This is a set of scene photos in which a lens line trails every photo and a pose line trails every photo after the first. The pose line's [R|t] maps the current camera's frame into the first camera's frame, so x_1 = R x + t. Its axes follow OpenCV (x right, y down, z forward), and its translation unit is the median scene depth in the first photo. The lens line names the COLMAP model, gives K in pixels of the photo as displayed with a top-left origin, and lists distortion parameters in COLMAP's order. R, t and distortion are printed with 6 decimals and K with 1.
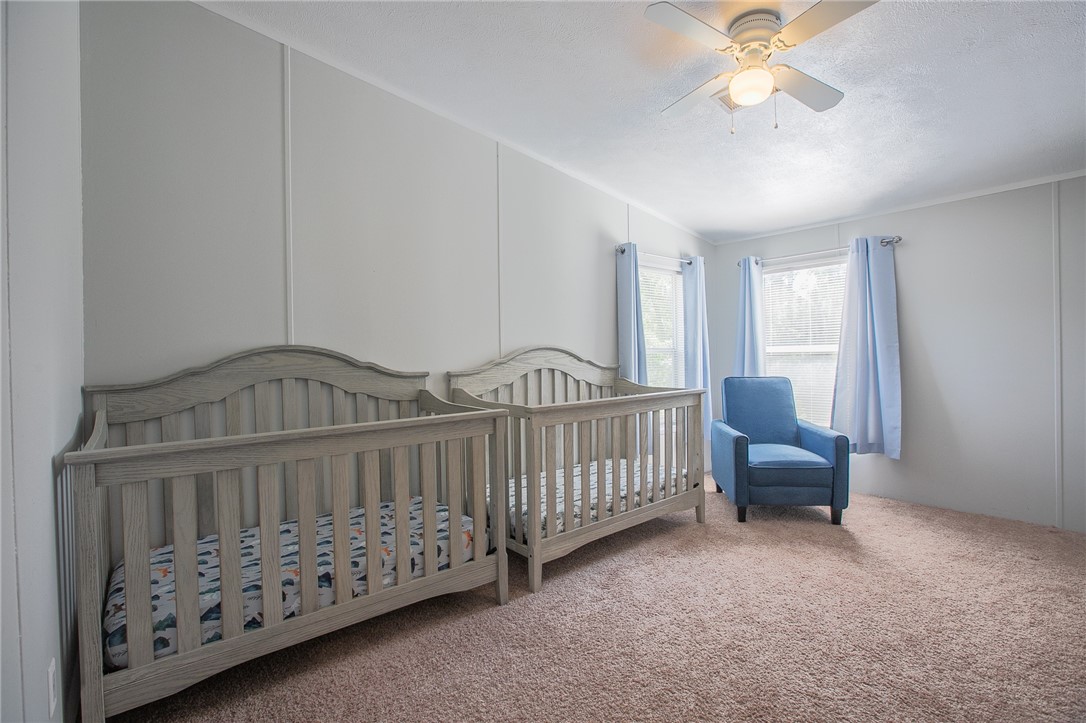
lens RADIAL K [[500.7, 0, 541.9], [0, 500.7, 358.3], [0, 0, 1]] dist [-0.052281, 0.019956]
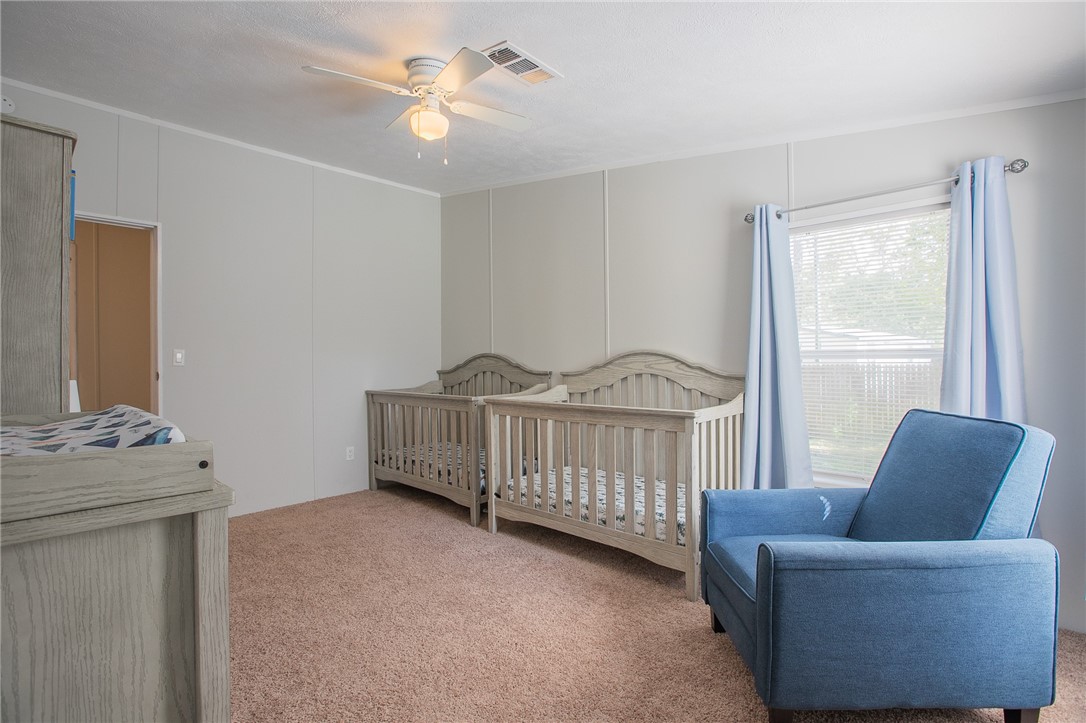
lens RADIAL K [[500.7, 0, 541.9], [0, 500.7, 358.3], [0, 0, 1]] dist [-0.052281, 0.019956]
pose [[0.124211, 0.012764, -0.992174, 1.045843], [-0.000027, 0.999917, 0.012860, -0.024510], [0.992256, -0.001570, 0.124201, 0.737981]]
